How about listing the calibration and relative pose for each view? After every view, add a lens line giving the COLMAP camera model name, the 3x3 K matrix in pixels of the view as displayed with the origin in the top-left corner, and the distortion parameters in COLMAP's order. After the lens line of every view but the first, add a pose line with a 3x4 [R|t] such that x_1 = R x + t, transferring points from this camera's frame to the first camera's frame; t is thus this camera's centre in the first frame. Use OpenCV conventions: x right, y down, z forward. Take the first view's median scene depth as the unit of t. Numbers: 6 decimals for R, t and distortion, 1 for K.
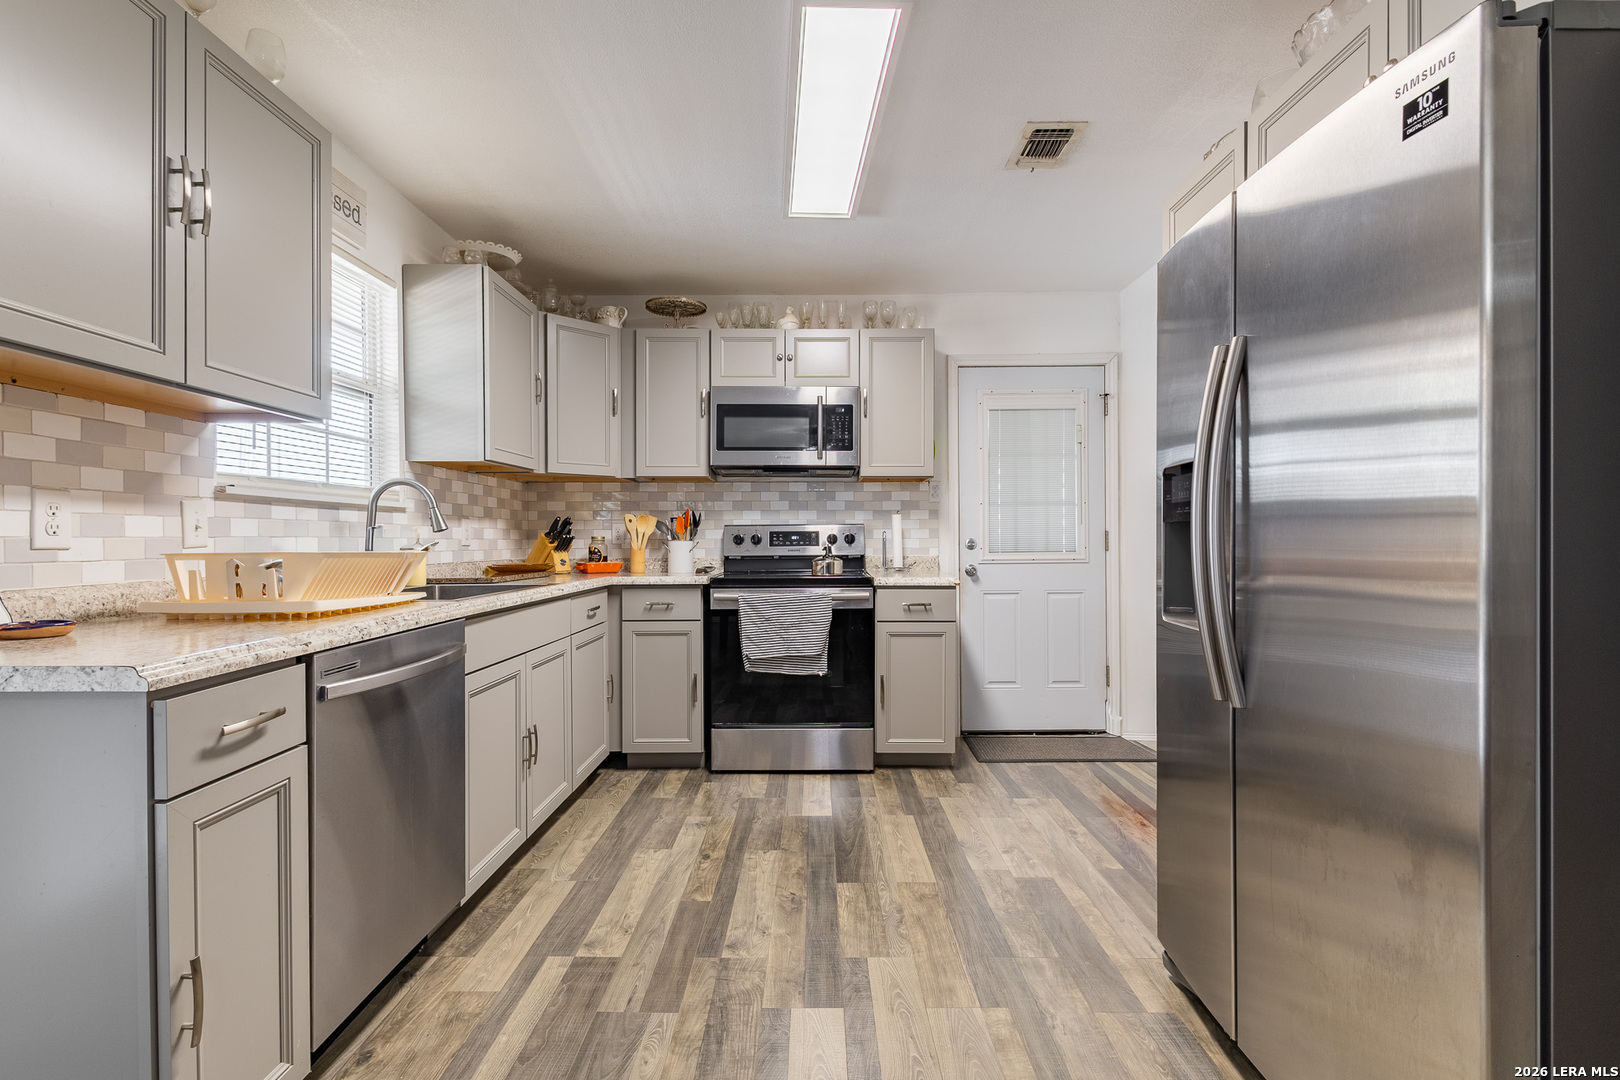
lens RADIAL K [[743.8, 0, 814.4], [0, 743.8, 539.5], [0, 0, 1]] dist [0.005879, -0.000505]
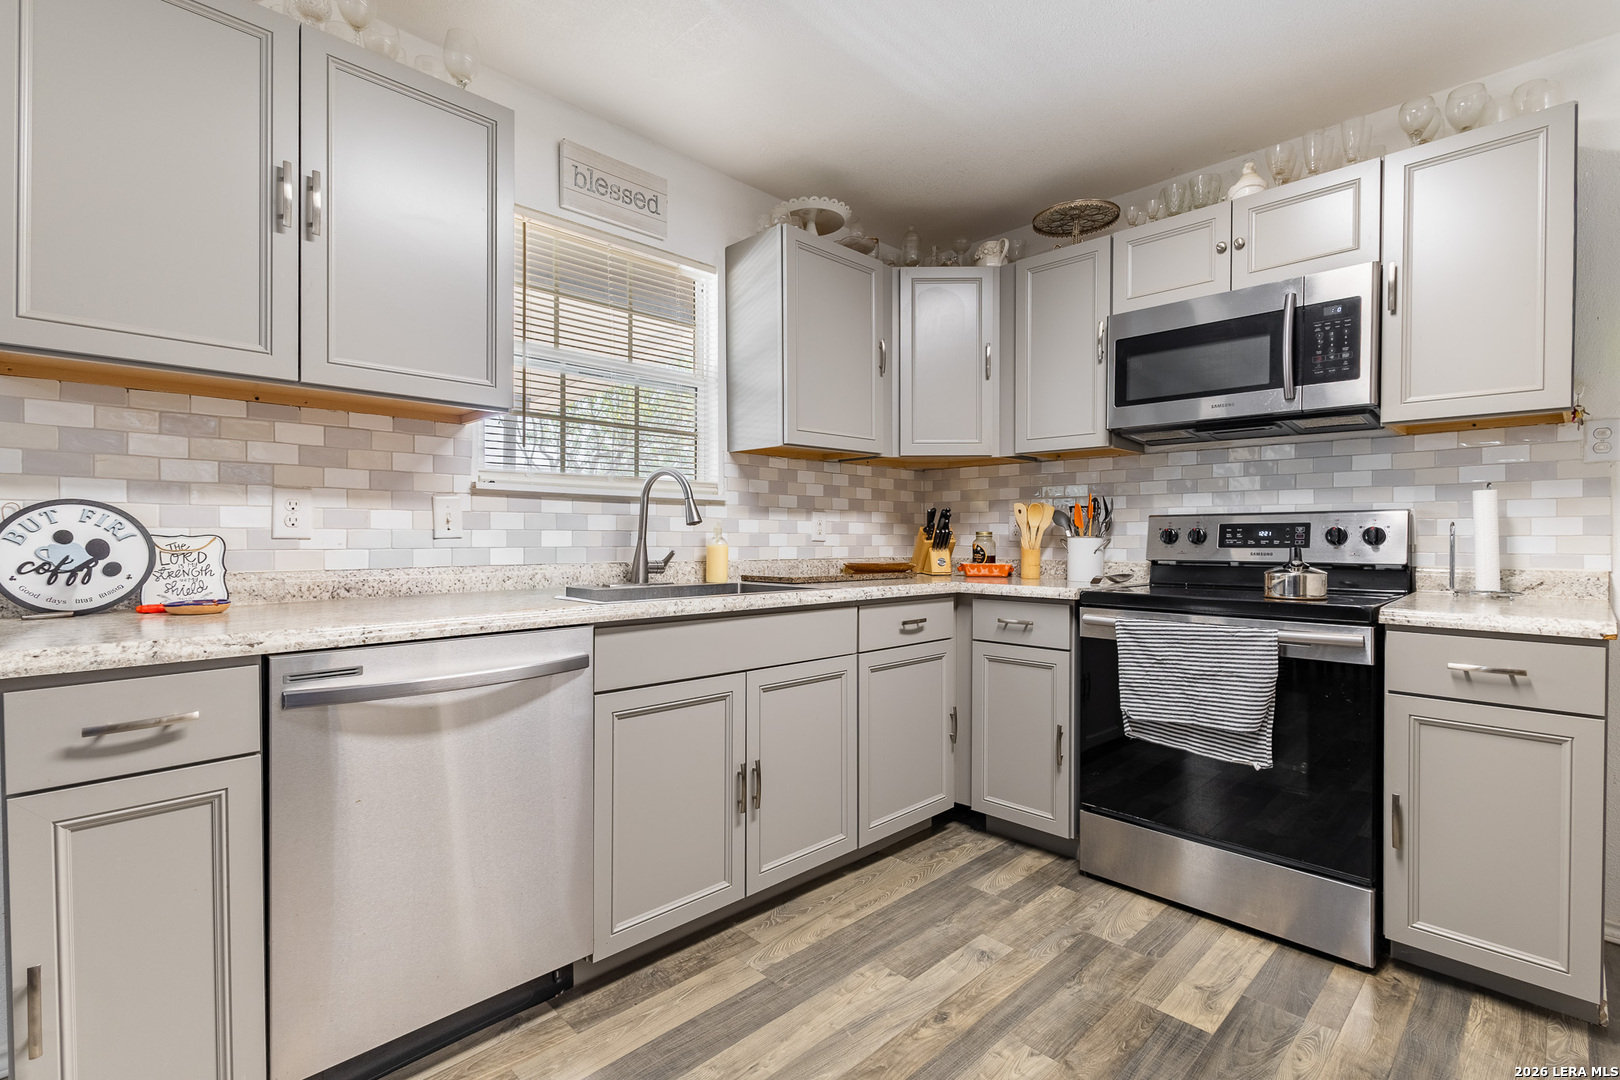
lens RADIAL K [[743.8, 0, 807.7], [0, 743.8, 538.8], [0, 0, 1]] dist [0.005879, -0.000505]
pose [[0.702094, 0.007561, -0.712044, 0.175694], [-0.005829, 0.999971, 0.004871, 0.001328], [0.712060, 0.000730, 0.702118, 0.337320]]
